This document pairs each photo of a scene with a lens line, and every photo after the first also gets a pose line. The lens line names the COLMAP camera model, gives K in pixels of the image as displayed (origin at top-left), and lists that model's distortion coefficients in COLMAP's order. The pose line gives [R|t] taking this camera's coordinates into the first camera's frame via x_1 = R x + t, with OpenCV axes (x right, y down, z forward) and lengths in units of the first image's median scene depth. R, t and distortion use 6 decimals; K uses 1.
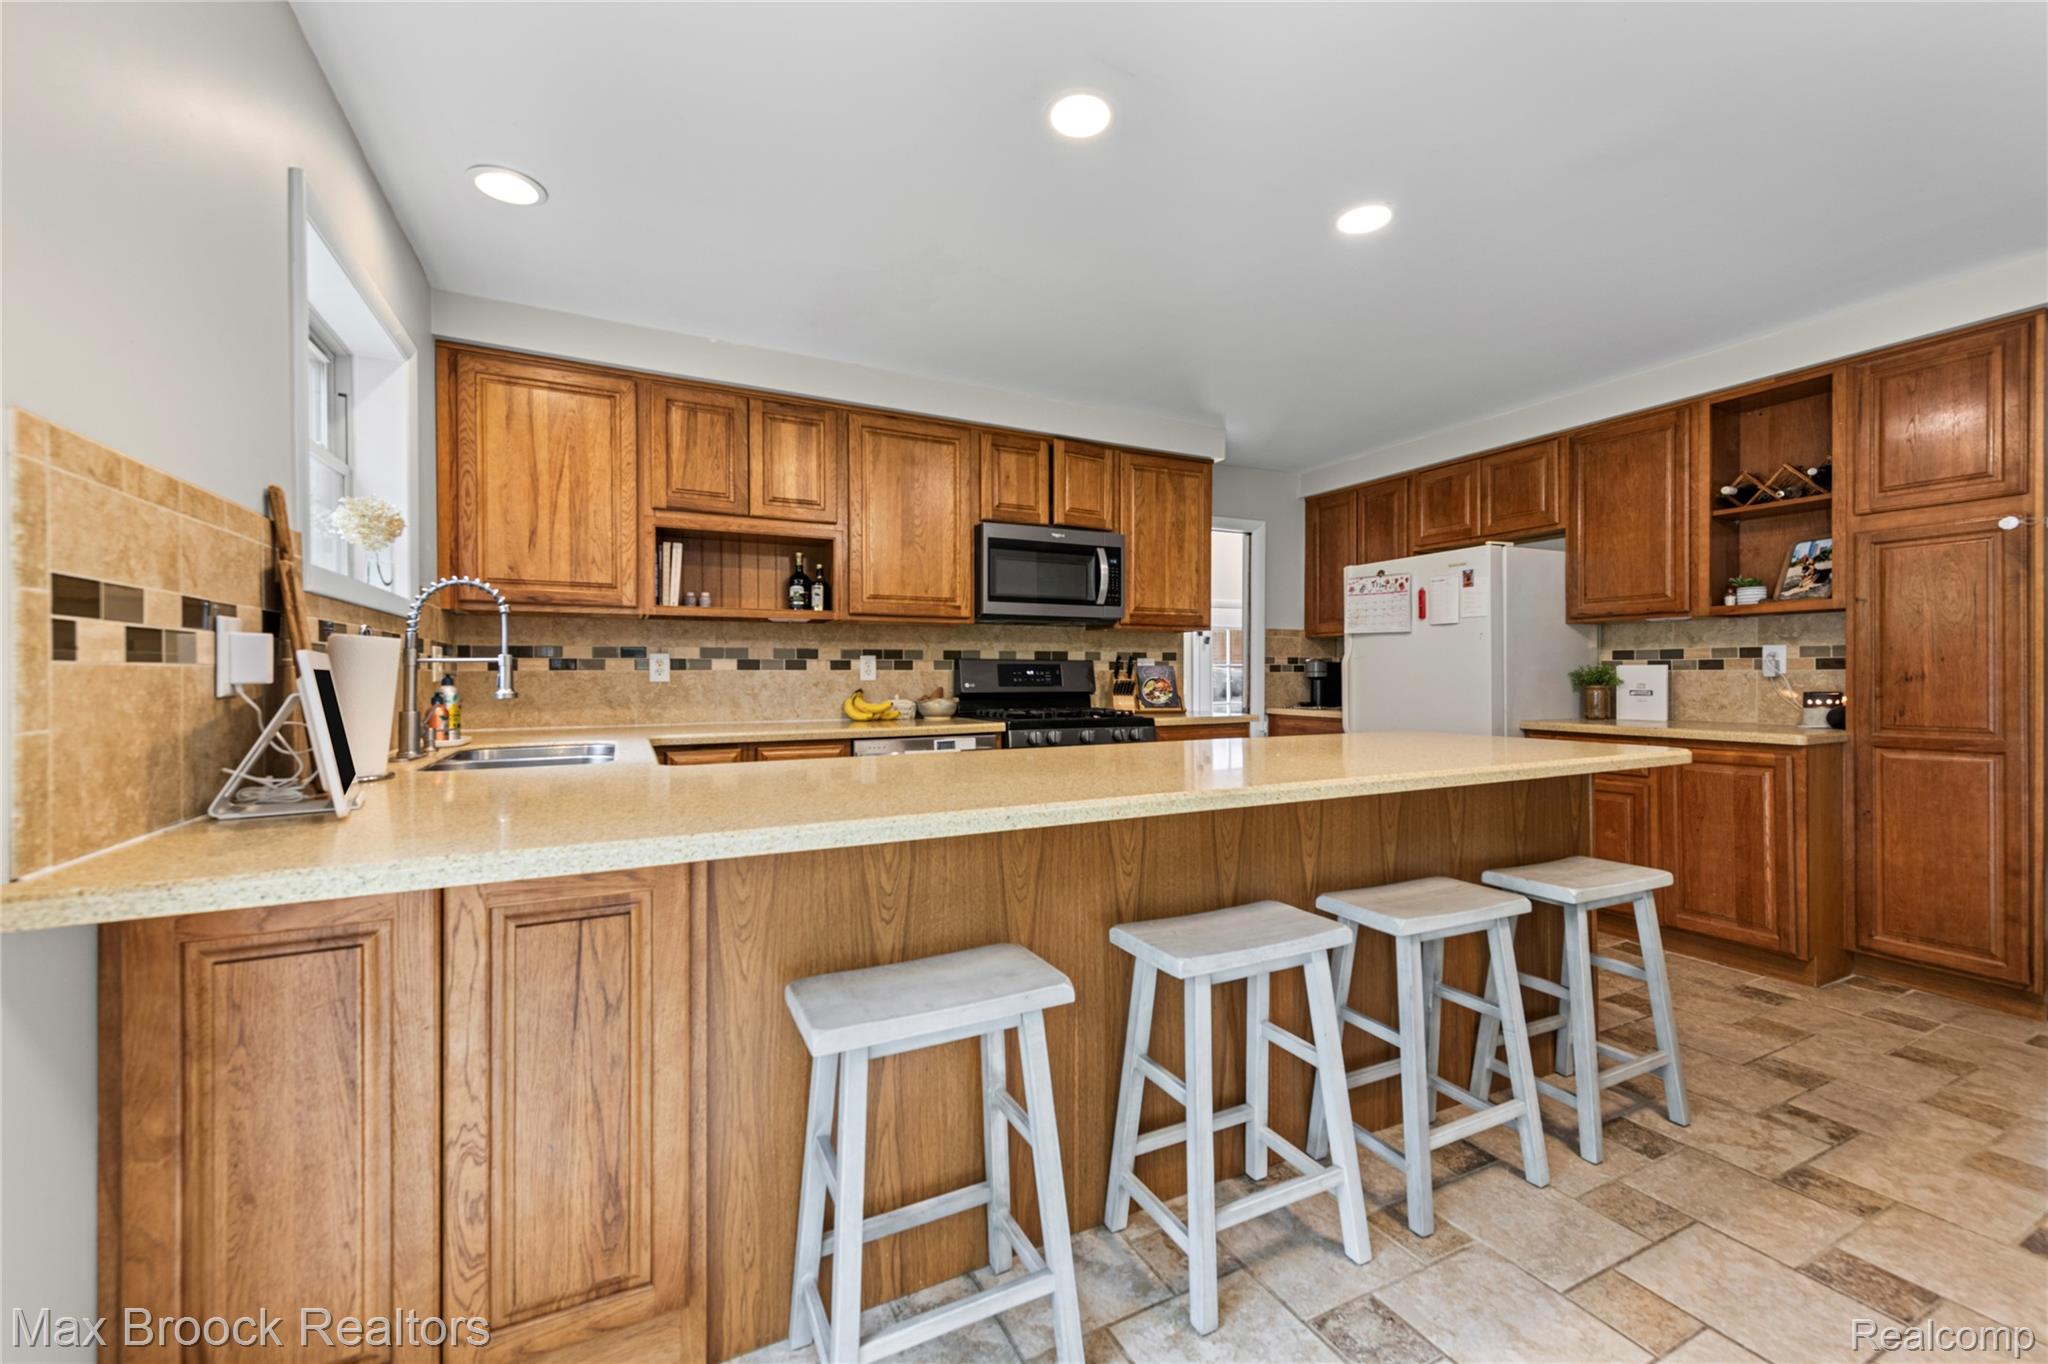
lens RADIAL K [[813.0, 0, 1035.7], [0, 813.0, 671.6], [0, 0, 1]] dist [0.010234, -0.003083]
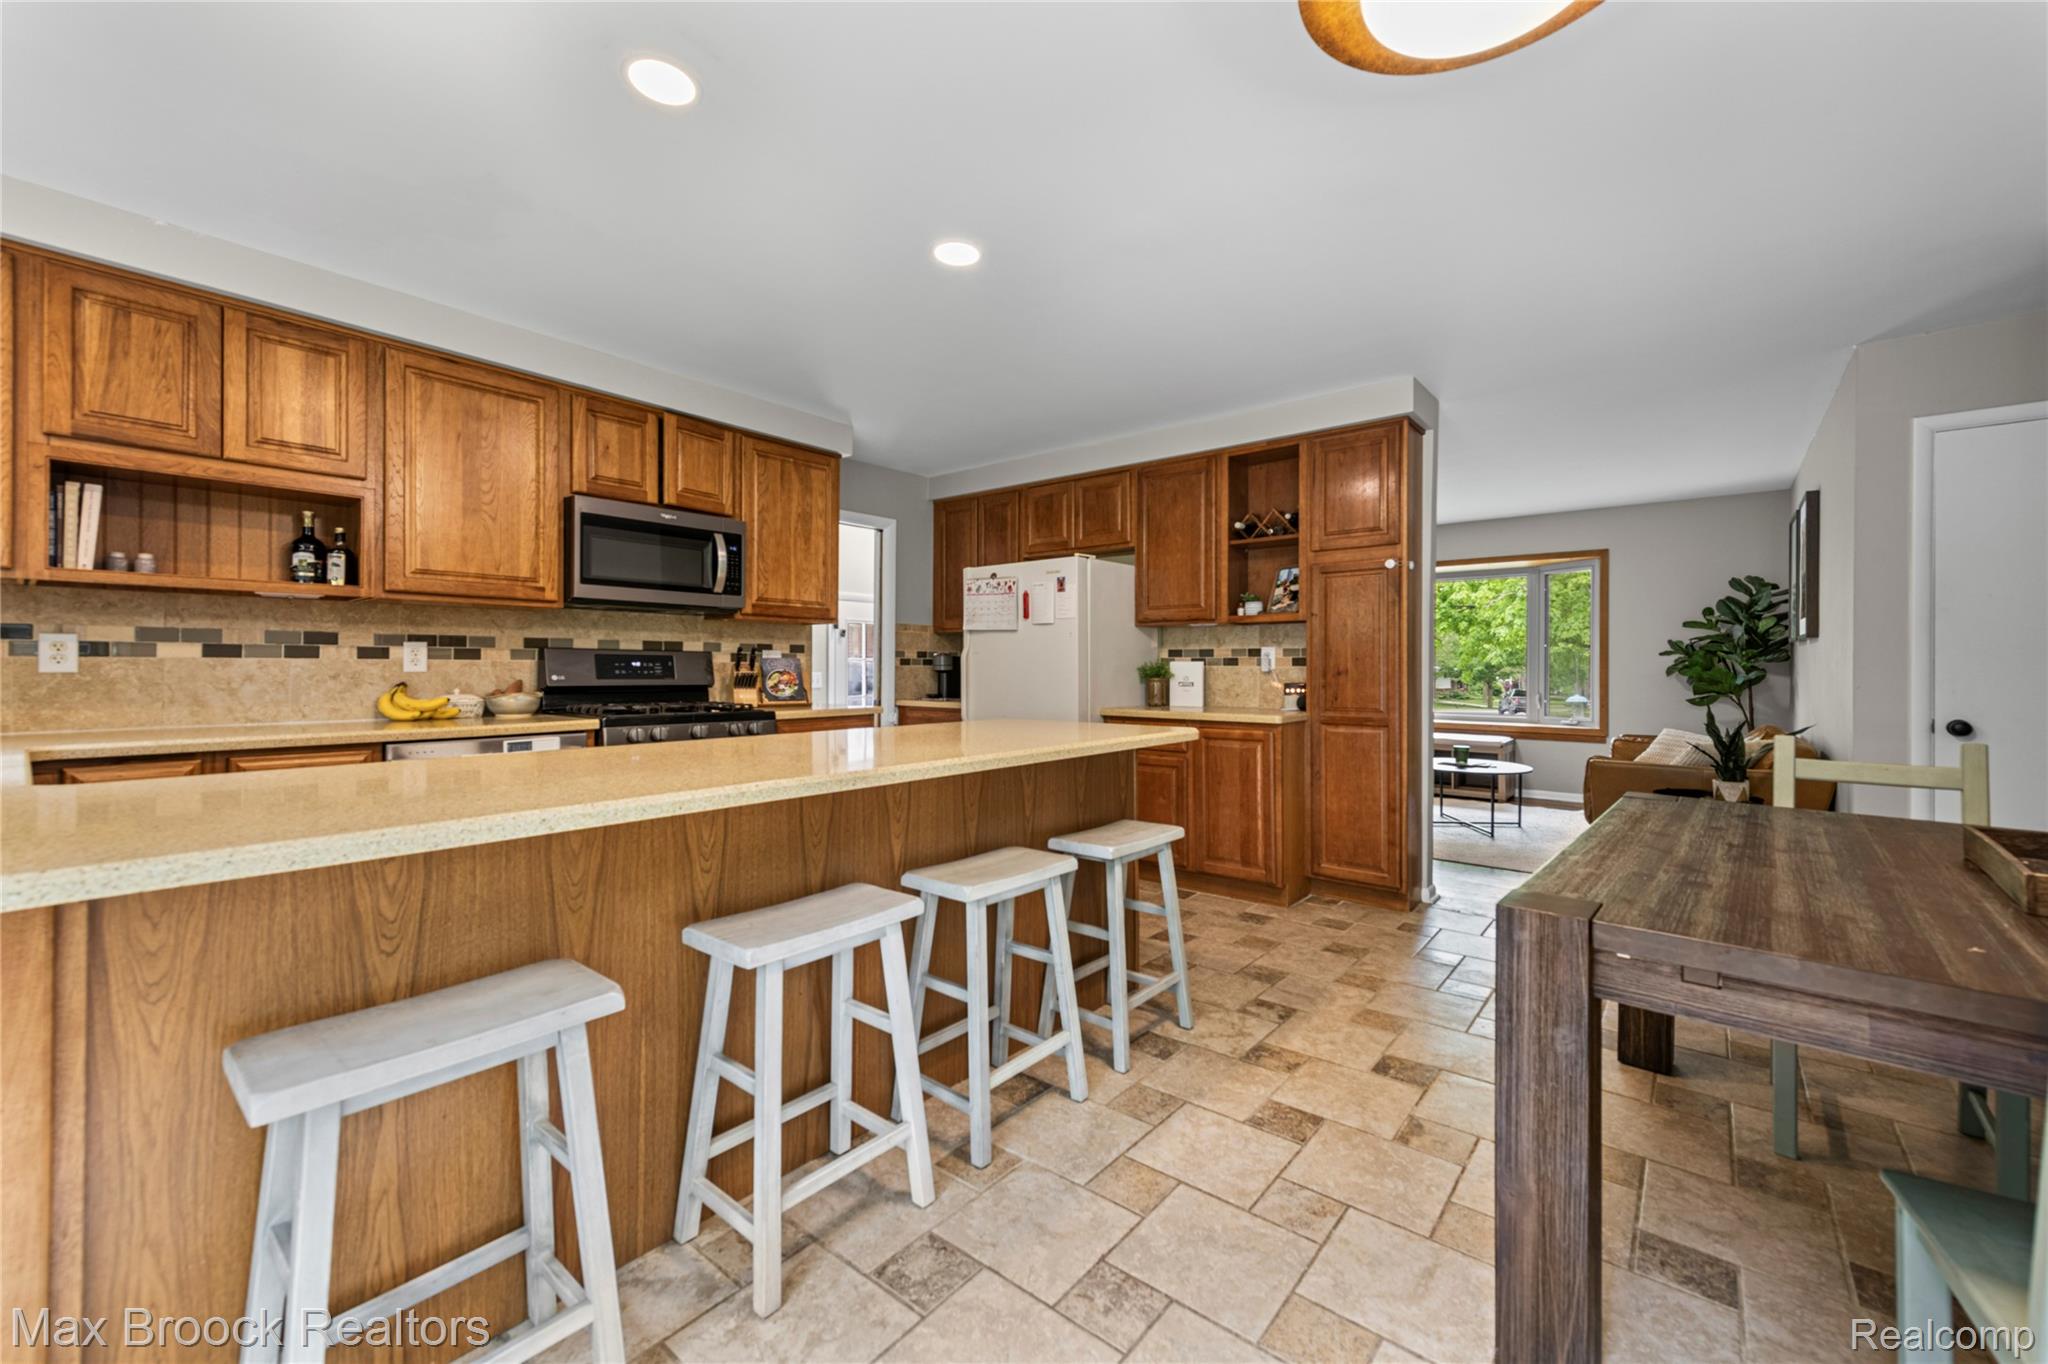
lens RADIAL K [[813.0, 0, 1039.6], [0, 813.0, 663.0], [0, 0, 1]] dist [0.010234, -0.003083]
pose [[0.912916, 0.008663, 0.408055, 0.052937], [-0.007596, 0.999962, -0.004236, 0.000981], [-0.408077, 0.000767, 0.912947, -0.036263]]
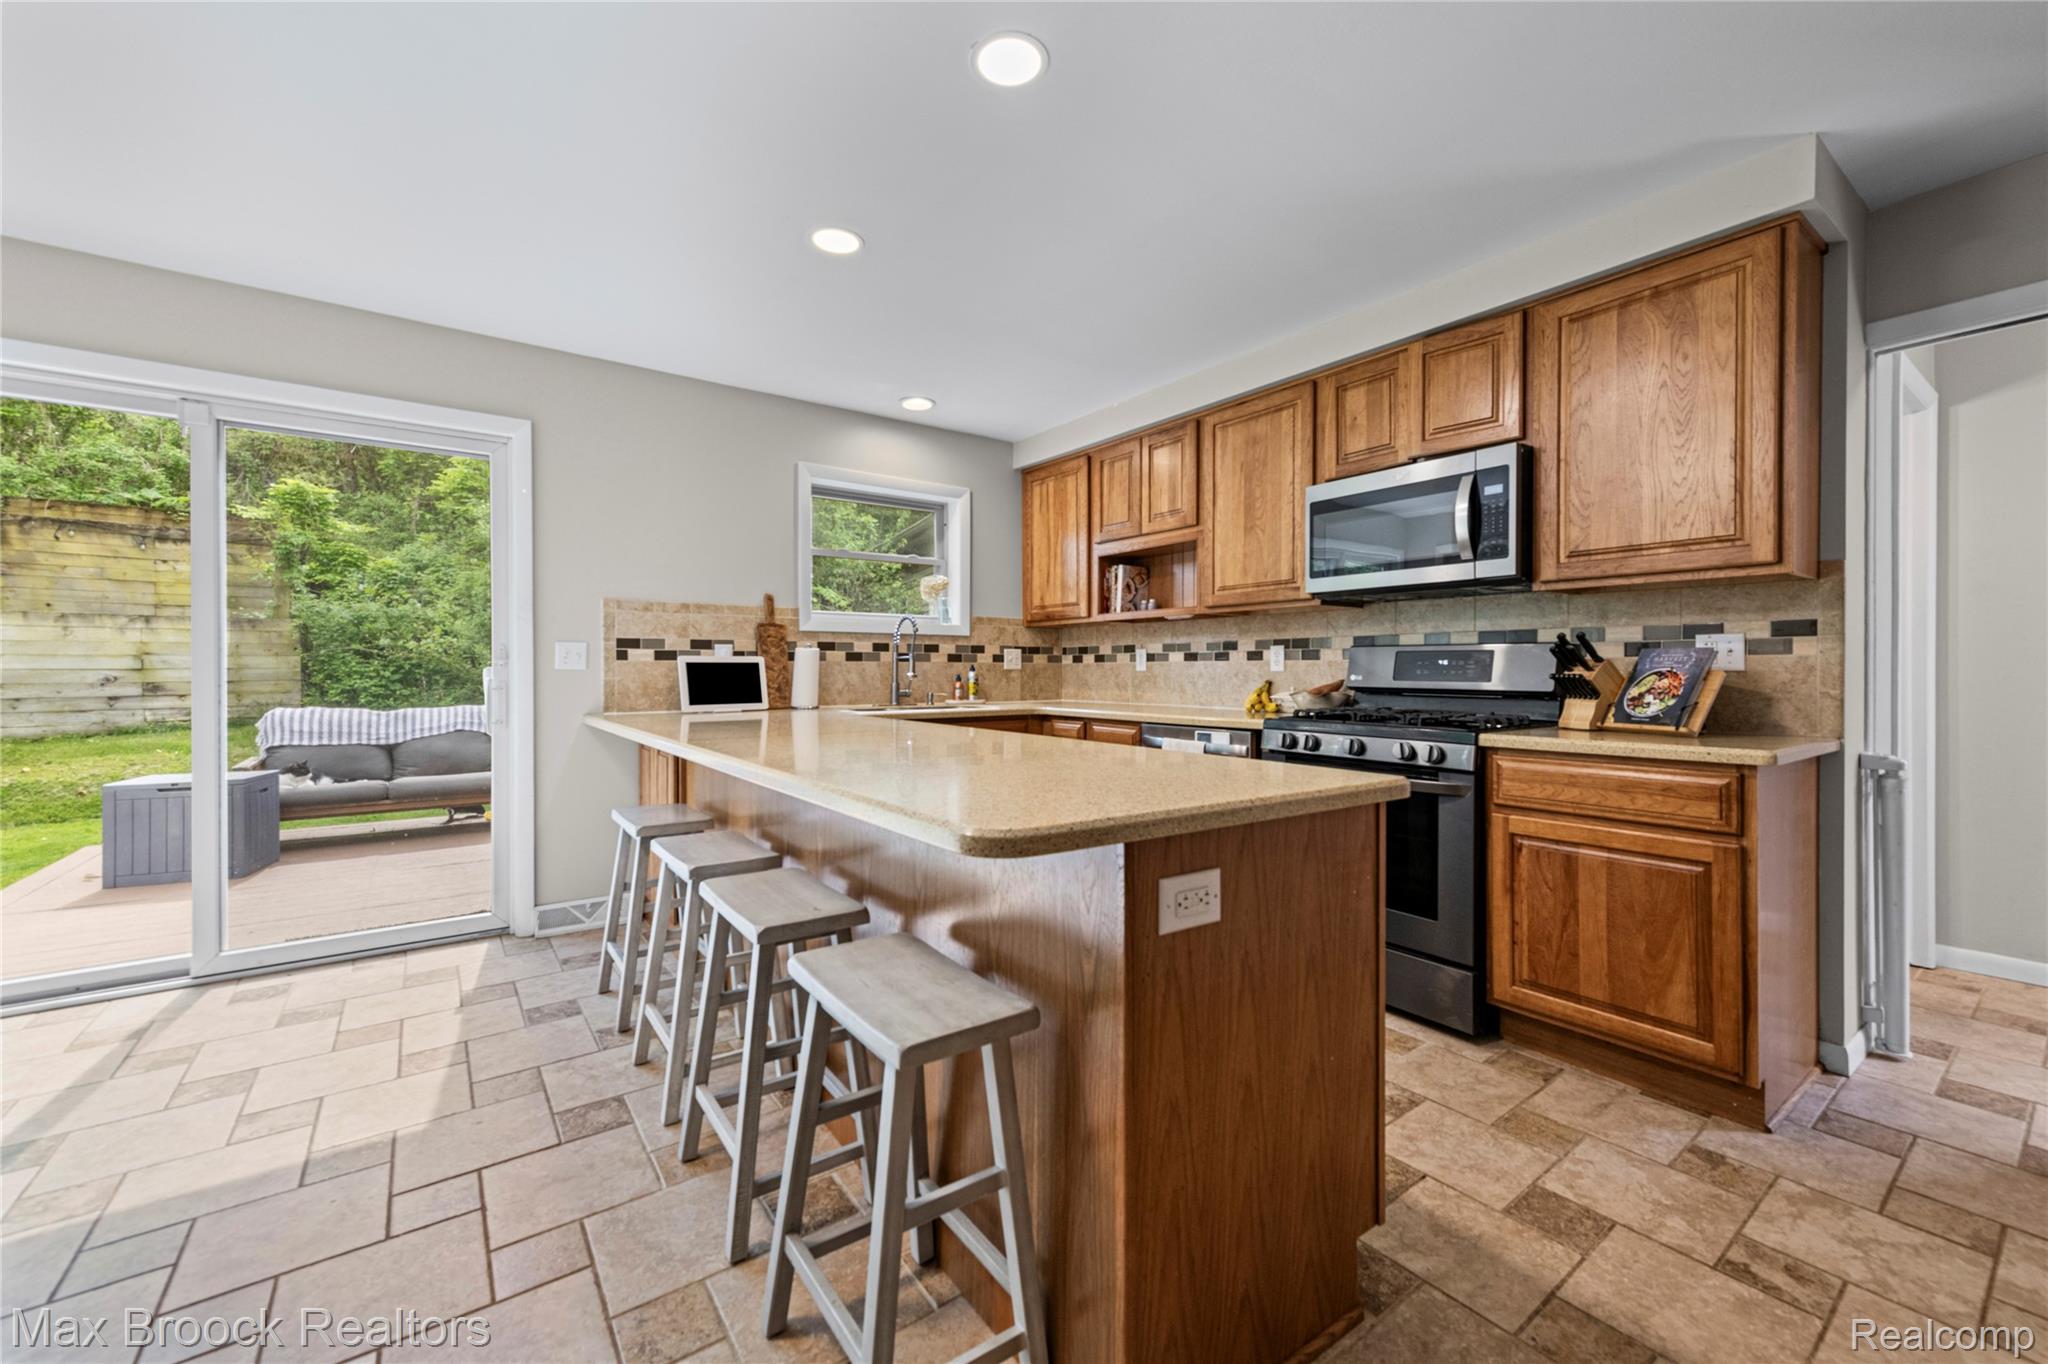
lens RADIAL K [[813.0, 0, 1024.9], [0, 813.0, 666.3], [0, 0, 1]] dist [0.010234, -0.003083]
pose [[0.163830, -0.000864, -0.986488, 1.025107], [0.002415, 0.999997, -0.000475, 0.007122], [0.986486, -0.002304, 0.163831, 0.789685]]
